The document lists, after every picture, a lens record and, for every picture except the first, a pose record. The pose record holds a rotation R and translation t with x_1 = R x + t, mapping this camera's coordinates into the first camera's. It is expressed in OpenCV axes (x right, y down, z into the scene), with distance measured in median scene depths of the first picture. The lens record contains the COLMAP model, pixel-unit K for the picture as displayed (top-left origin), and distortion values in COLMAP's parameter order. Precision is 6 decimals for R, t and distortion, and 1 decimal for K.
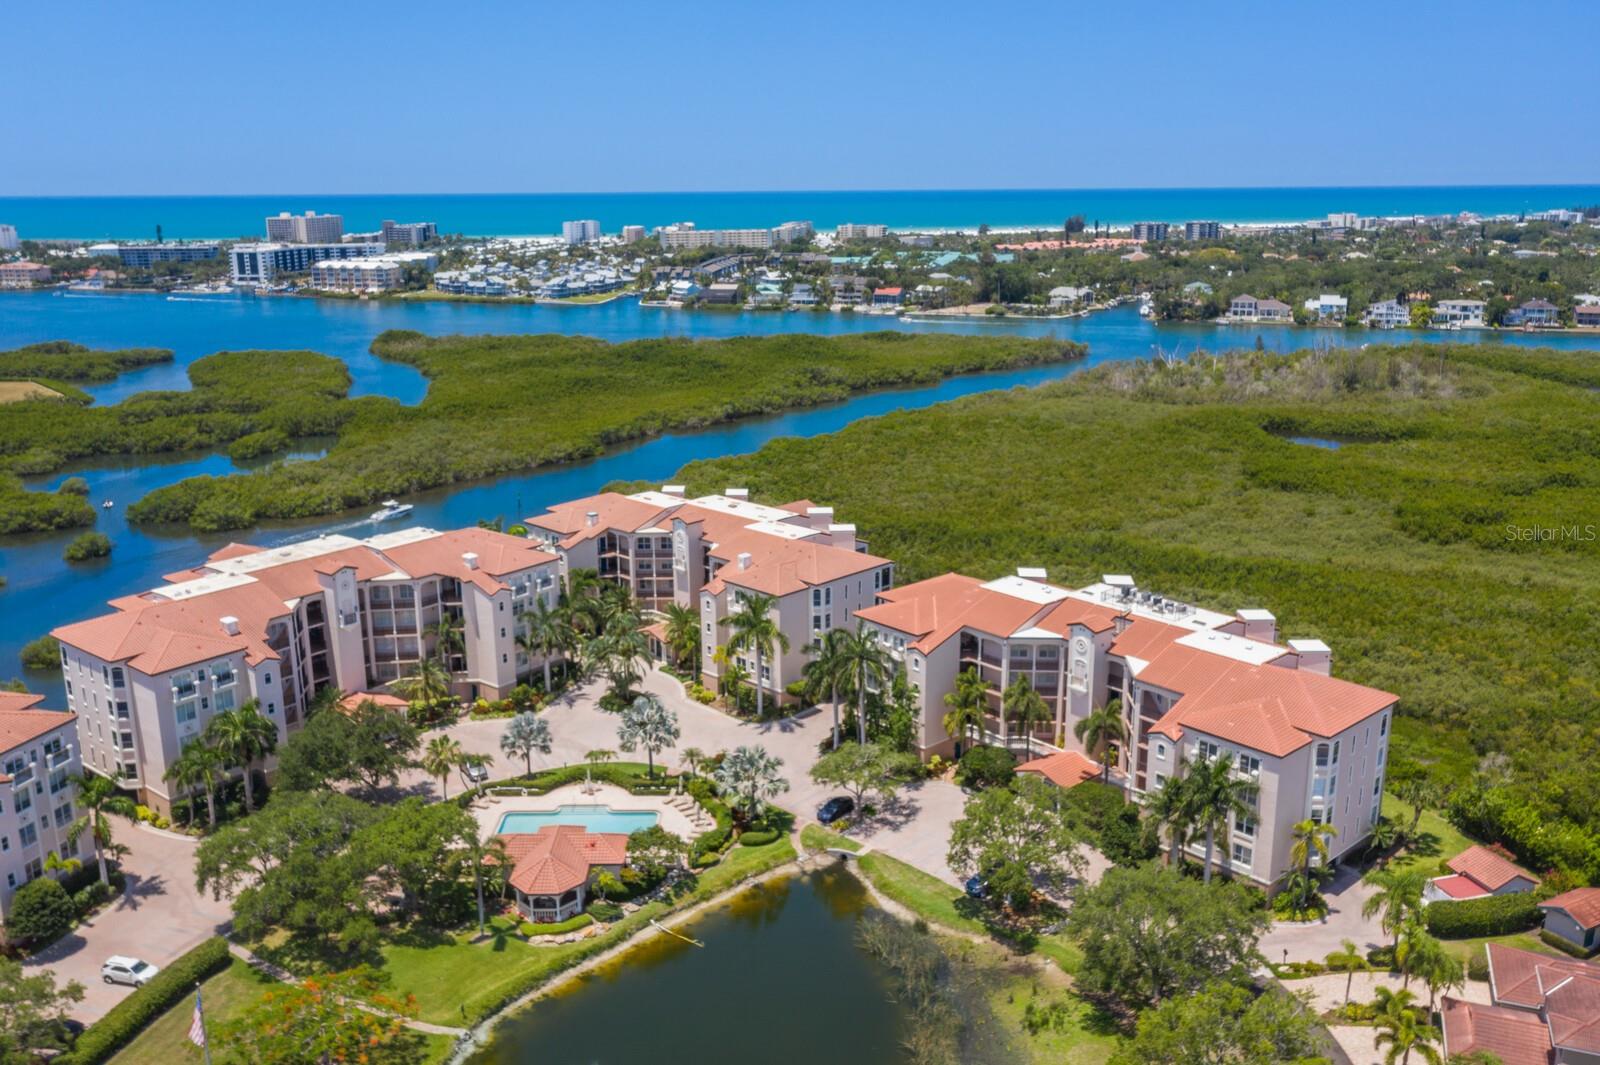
lens RADIAL K [[1269.8, 0, 800.0], [0, 1269.8, 532.5], [0, 0, 1]] dist [-0.004985, 0.005152]
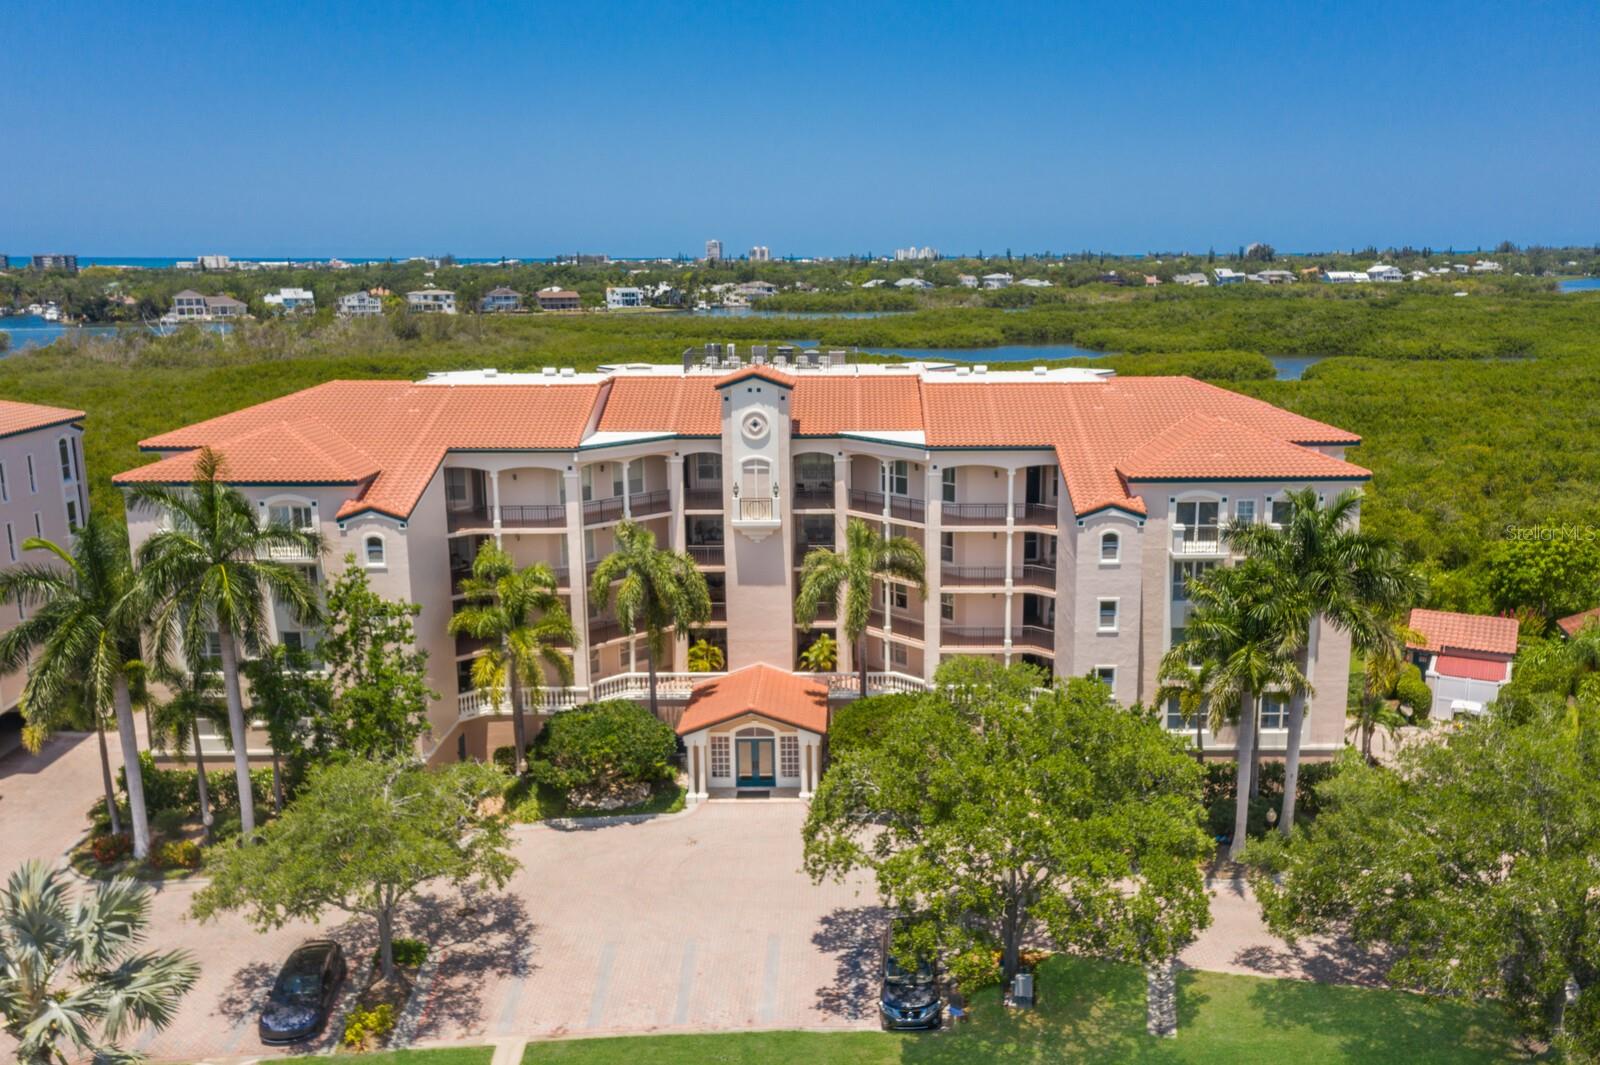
lens RADIAL K [[1289.9, 0, 822.5], [0, 1289.9, 530.4], [0, 0, 1]] dist [0.051149, -0.001368]
pose [[0.668639, -0.145535, 0.729206, -0.091189], [0.184941, 0.982393, 0.026486, 0.096581], [-0.720222, 0.117151, 0.683781, 0.543477]]
